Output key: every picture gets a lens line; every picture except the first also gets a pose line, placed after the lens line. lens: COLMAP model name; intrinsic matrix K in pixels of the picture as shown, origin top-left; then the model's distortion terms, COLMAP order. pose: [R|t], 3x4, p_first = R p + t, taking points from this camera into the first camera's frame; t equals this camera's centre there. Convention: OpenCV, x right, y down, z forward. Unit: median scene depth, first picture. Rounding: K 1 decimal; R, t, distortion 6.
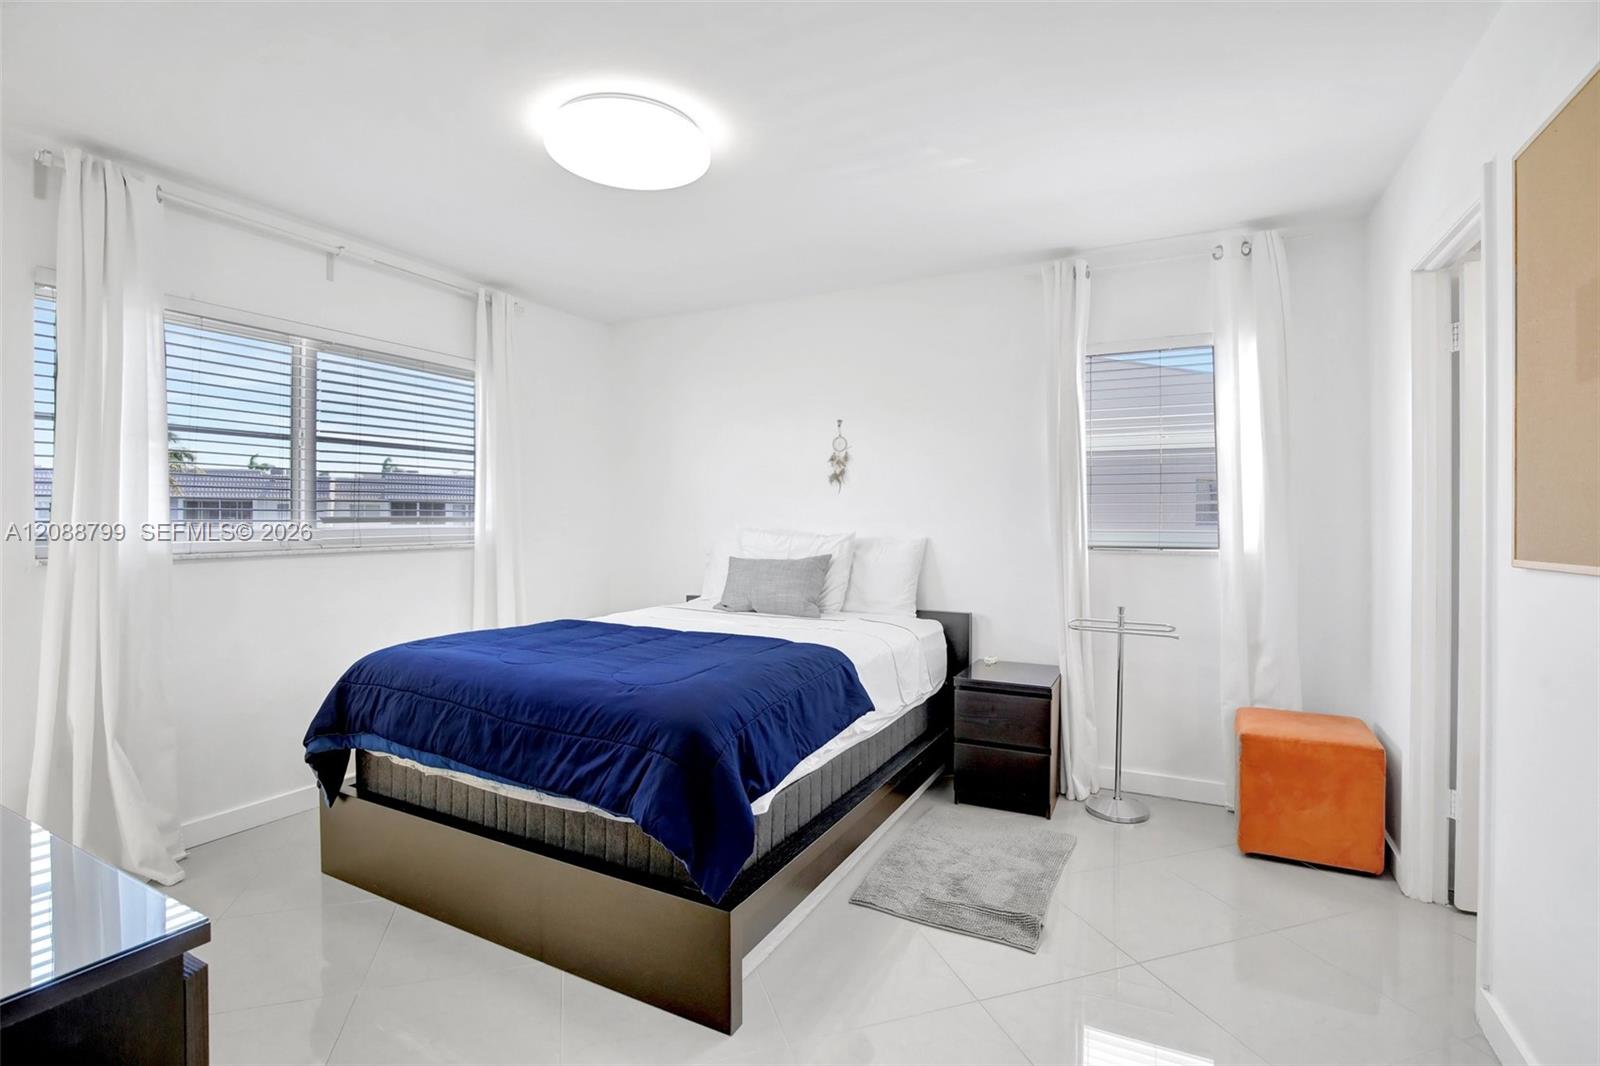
lens RADIAL K [[756.9, 0, 815.4], [0, 756.9, 509.8], [0, 0, 1]] dist [-0.033045, 0.005195]
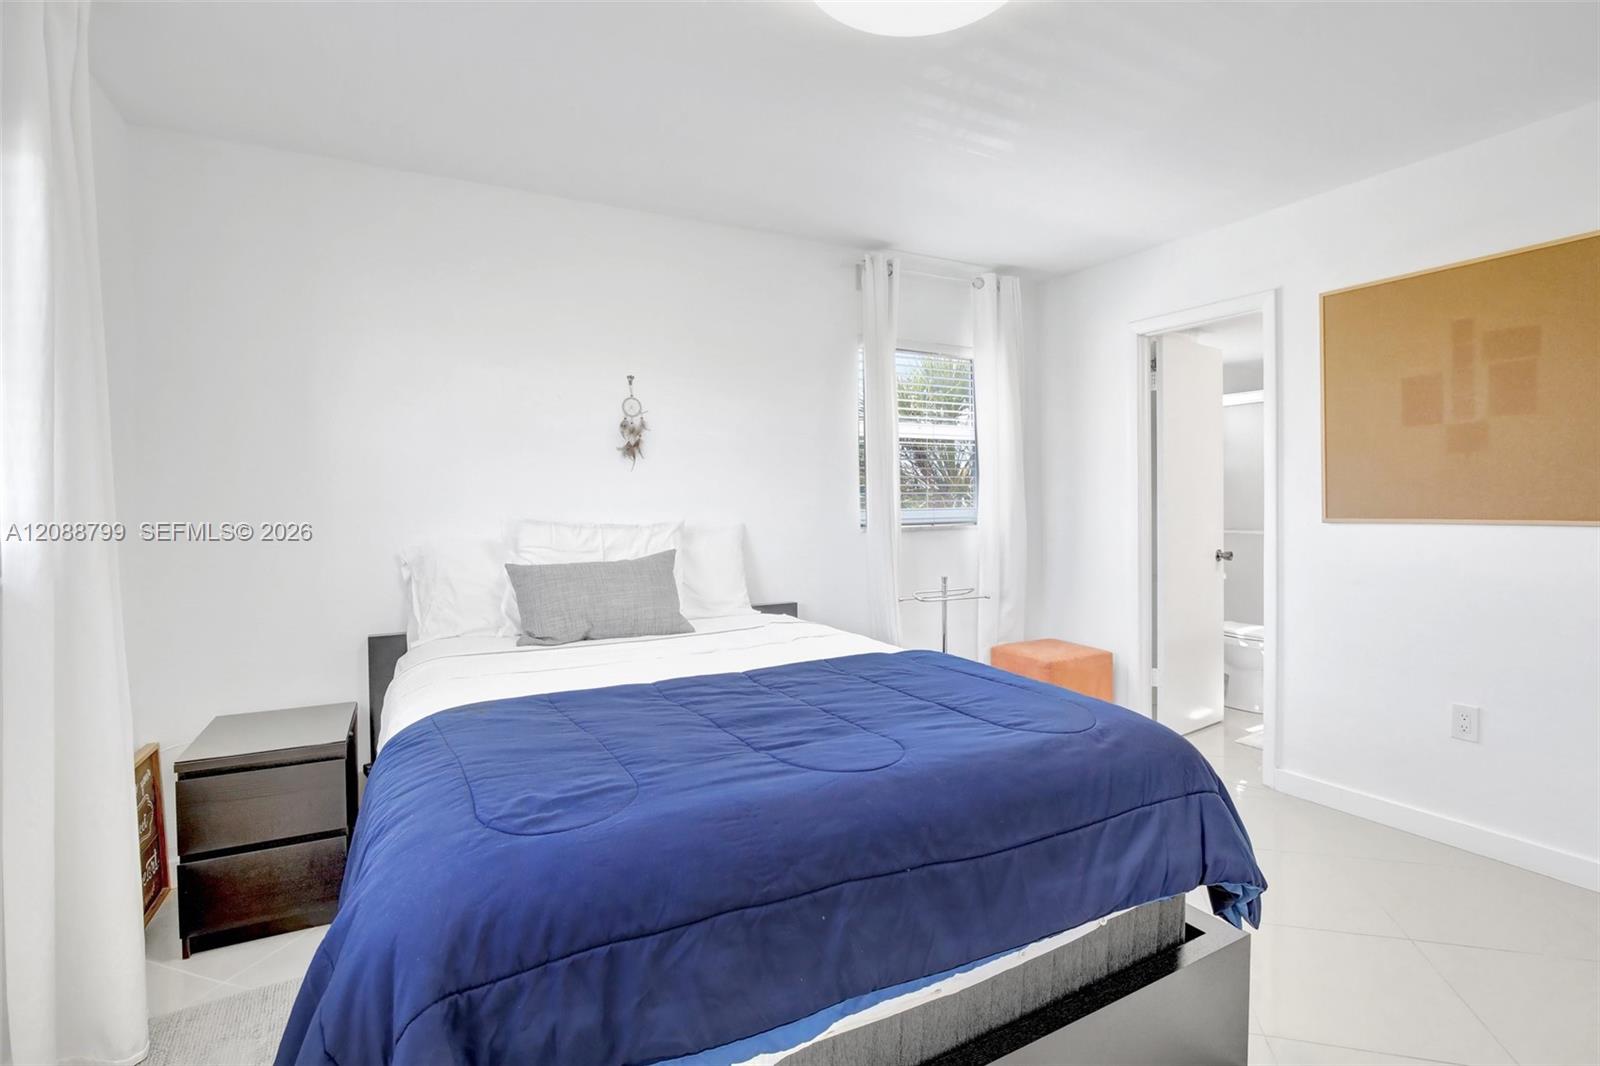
lens RADIAL K [[770.1, 0, 802.3], [0, 770.1, 493.0], [0, 0, 1]] dist [-0.012227, 0.000089]
pose [[0.542833, -0.003473, 0.839834, -0.564850], [0.002011, 0.999994, 0.002836, -0.001166], [-0.839838, 0.000149, 0.542836, 0.454538]]
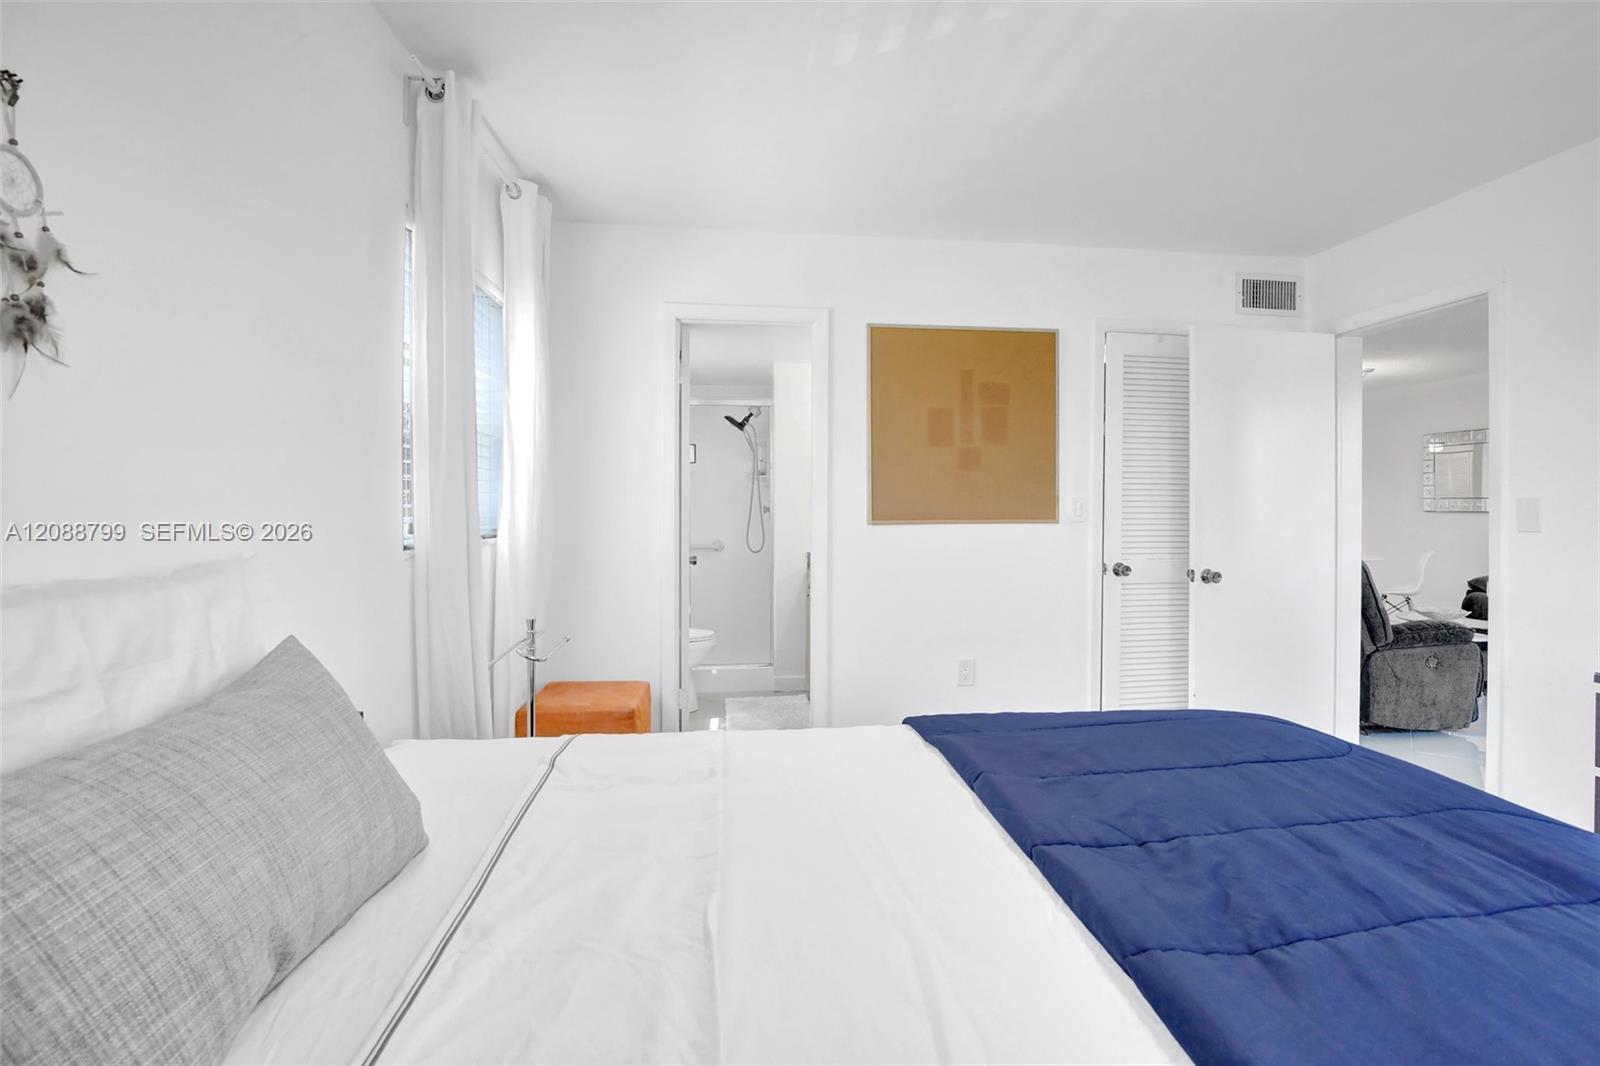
lens RADIAL K [[756.9, 0, 815.4], [0, 756.9, 509.8], [0, 0, 1]] dist [-0.033045, 0.005195]
pose [[-0.578453, -0.013804, 0.815599, -0.302497], [-0.012325, 0.999891, 0.008181, 0.008482], [-0.815623, -0.005320, -0.578560, 0.994385]]
